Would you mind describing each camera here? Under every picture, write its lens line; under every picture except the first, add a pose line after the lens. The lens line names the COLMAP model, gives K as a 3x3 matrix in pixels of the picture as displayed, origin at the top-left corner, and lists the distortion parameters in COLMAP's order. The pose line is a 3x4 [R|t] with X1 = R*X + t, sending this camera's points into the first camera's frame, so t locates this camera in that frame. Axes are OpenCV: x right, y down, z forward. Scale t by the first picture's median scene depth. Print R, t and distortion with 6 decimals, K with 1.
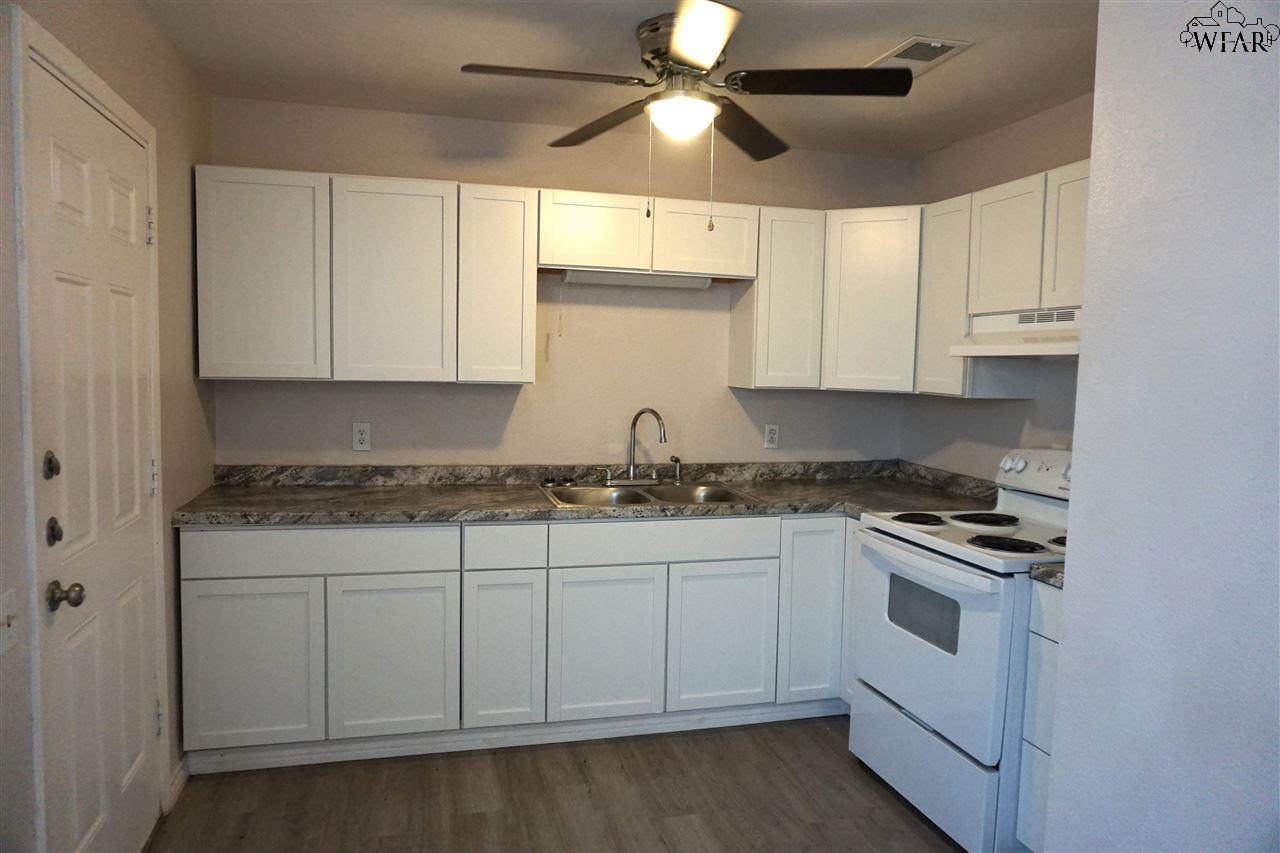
lens RADIAL K [[855.7, 0, 638.6], [0, 855.7, 431.6], [0, 0, 1]] dist [-0.061135, 0.050515]
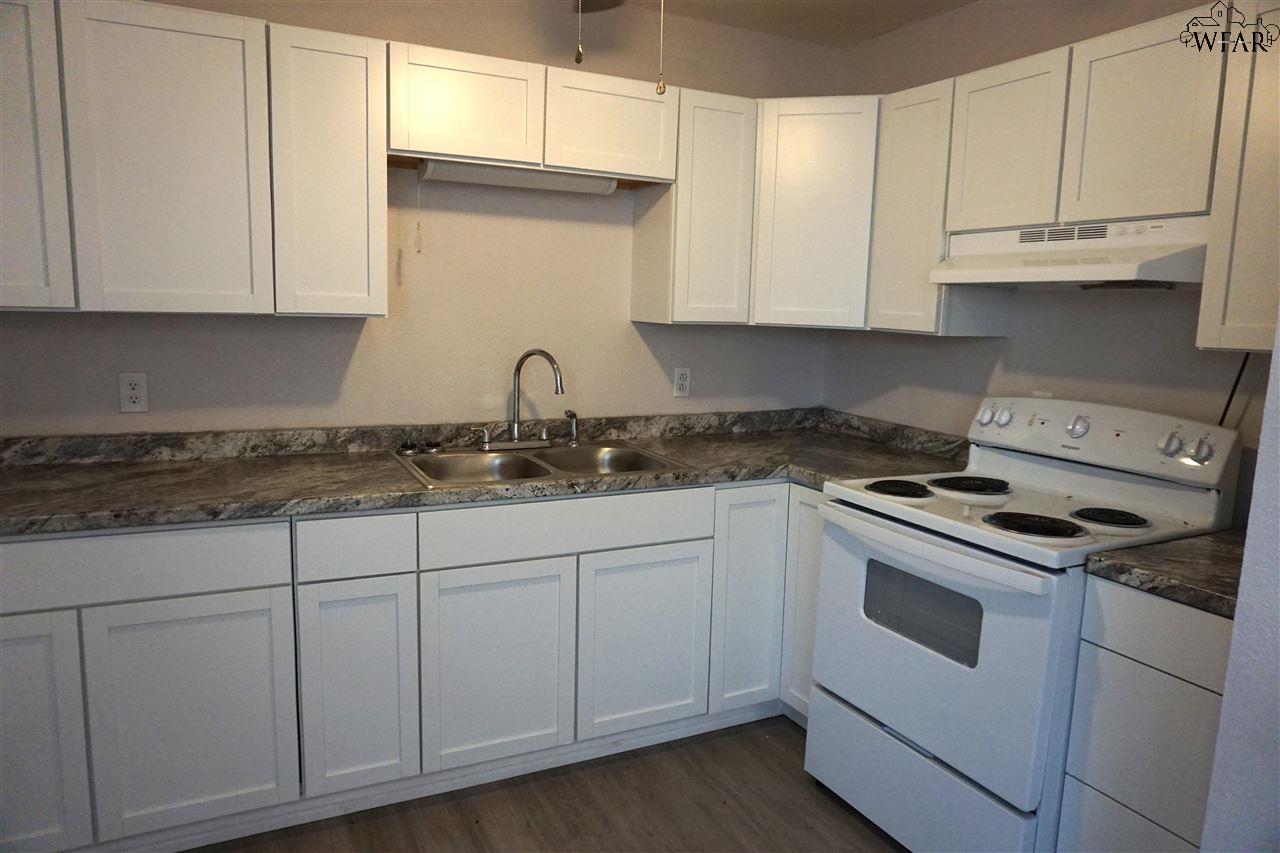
lens RADIAL K [[855.7, 0, 638.6], [0, 855.7, 431.6], [0, 0, 1]] dist [-0.061135, 0.050515]
pose [[0.979061, -0.023958, 0.202152, -0.061180], [0.008865, 0.997126, 0.075239, -0.011126], [-0.203373, -0.071872, 0.976460, 0.243092]]
